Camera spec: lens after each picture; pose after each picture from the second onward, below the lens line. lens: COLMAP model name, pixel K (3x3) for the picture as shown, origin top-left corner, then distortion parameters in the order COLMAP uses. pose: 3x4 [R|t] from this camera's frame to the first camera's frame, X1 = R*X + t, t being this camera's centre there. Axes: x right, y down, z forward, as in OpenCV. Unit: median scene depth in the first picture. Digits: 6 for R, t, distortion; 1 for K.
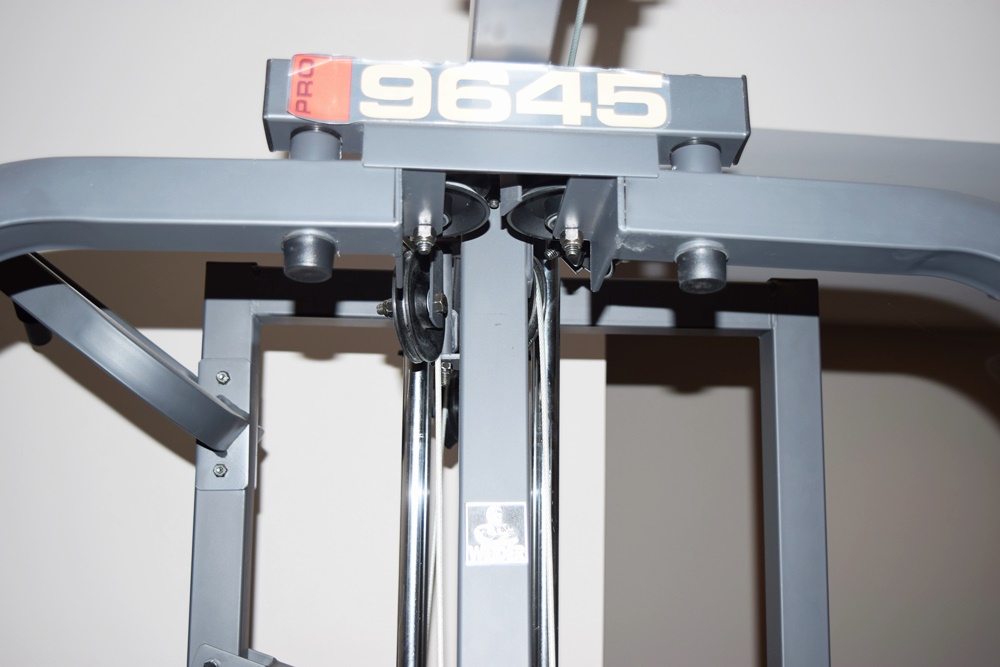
lens RADIAL K [[1217.6, 0, 500.0], [0, 1217.6, 333.5], [0, 0, 1]] dist [-0.018923, -0.013087]
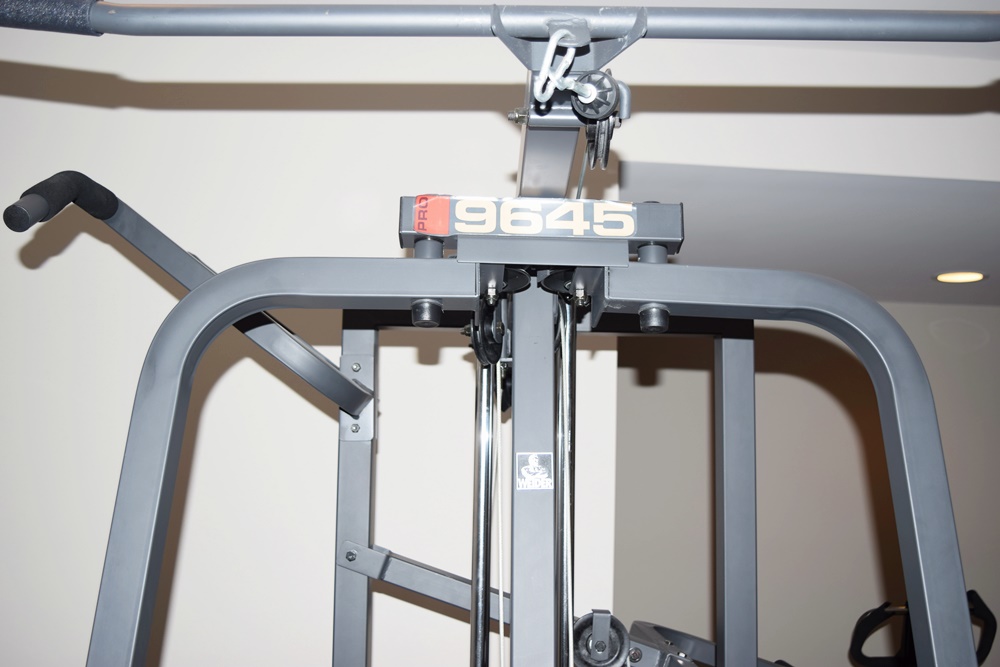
lens RADIAL K [[1124.9, 0, 500.0], [0, 1124.9, 333.5], [0, 0, 1]] dist [-0.000914, -0.001202]
pose [[0.999262, -0.000621, -0.038399, 0.009461], [0.002519, 0.998777, 0.049388, -0.109905], [0.038321, -0.049448, 0.998041, -0.580312]]
